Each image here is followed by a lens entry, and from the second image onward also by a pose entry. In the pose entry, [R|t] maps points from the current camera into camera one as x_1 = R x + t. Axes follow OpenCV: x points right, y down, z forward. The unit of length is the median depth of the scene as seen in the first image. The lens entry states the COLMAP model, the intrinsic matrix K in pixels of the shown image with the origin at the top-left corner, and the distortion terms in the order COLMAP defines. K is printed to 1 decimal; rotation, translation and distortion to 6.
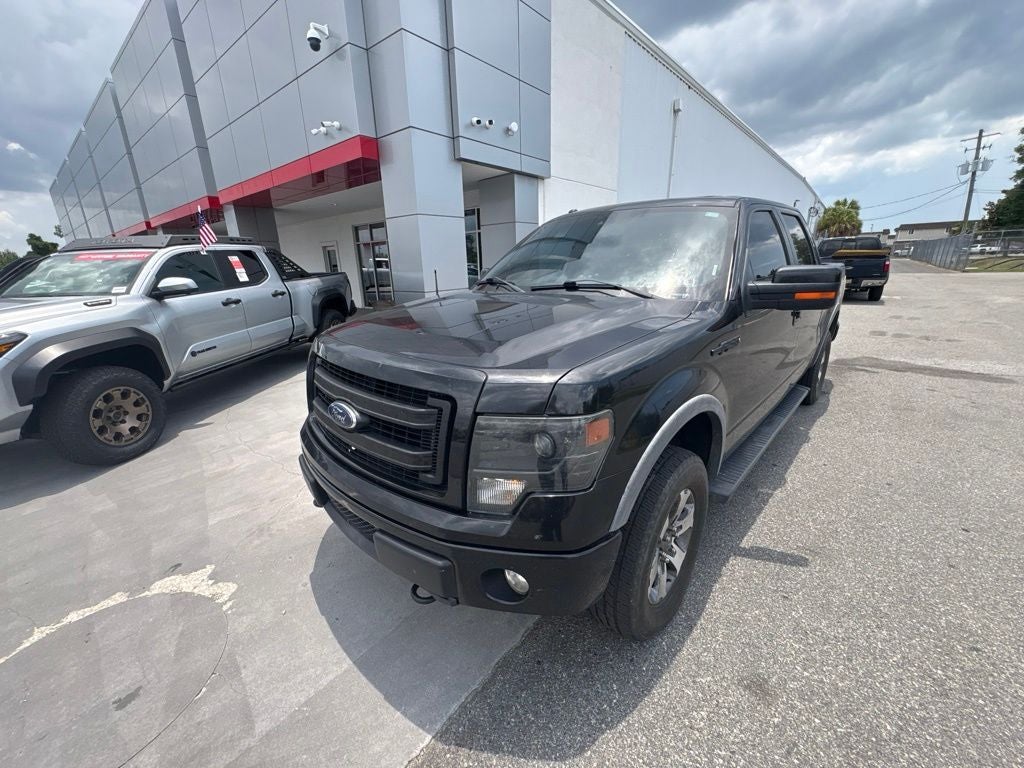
lens RADIAL K [[407.0, 0, 509.7], [0, 407.0, 392.4], [0, 0, 1]] dist [0.000802, -0.000566]
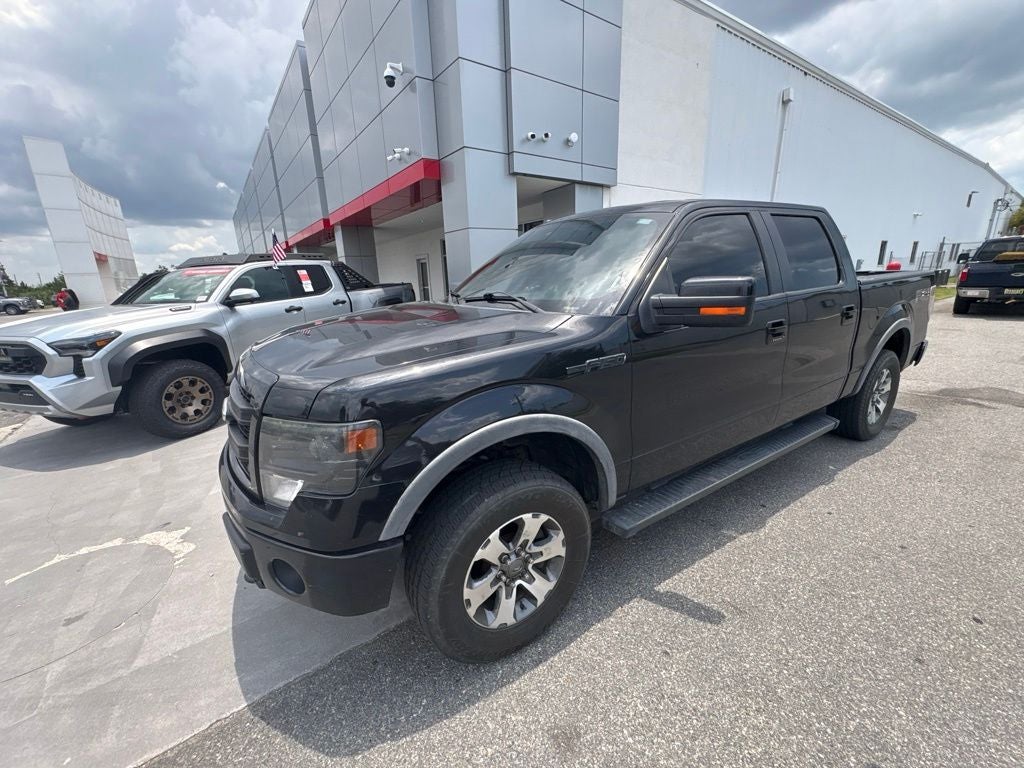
lens RADIAL K [[407.0, 0, 511.5], [0, 407.0, 391.7], [0, 0, 1]] dist [0.000802, -0.000566]
pose [[0.969113, 0.059742, -0.239270, 0.265032], [-0.065245, 0.997754, -0.015137, -0.011302], [0.237828, 0.030280, 0.970835, 0.027107]]
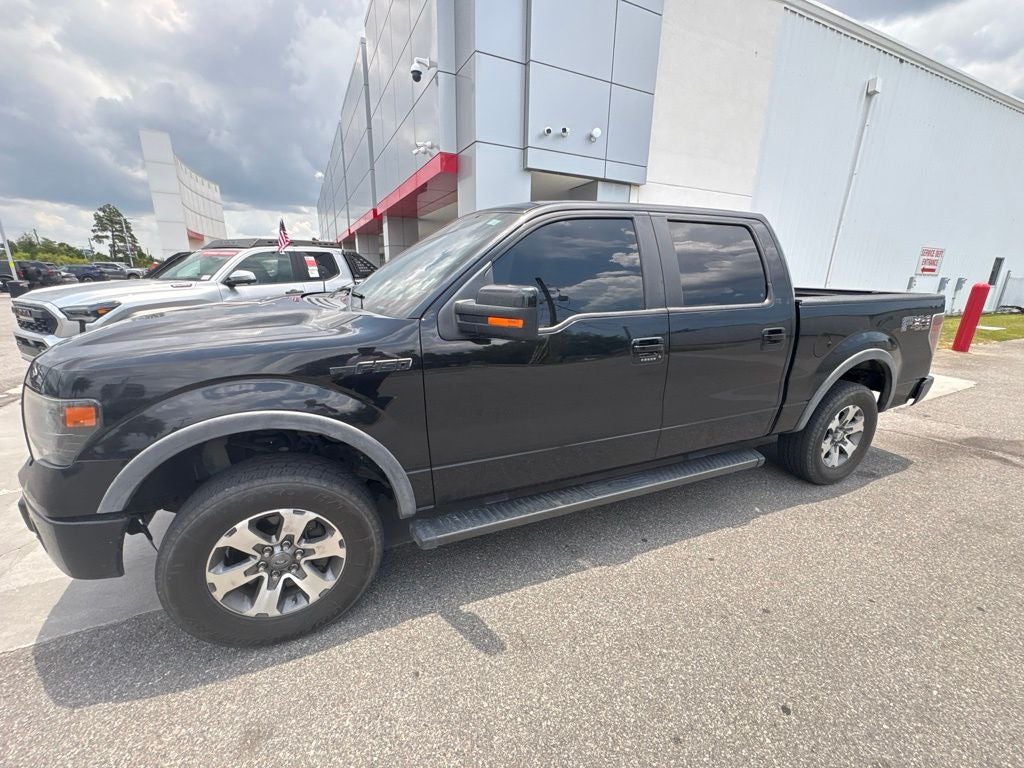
lens RADIAL K [[407.0, 0, 511.5], [0, 407.0, 392.5], [0, 0, 1]] dist [0.000802, -0.000566]
pose [[0.913514, 0.156861, -0.375348, 0.539969], [-0.164210, 0.986346, 0.012552, -0.055942], [0.372191, 0.050169, 0.926799, 0.133308]]
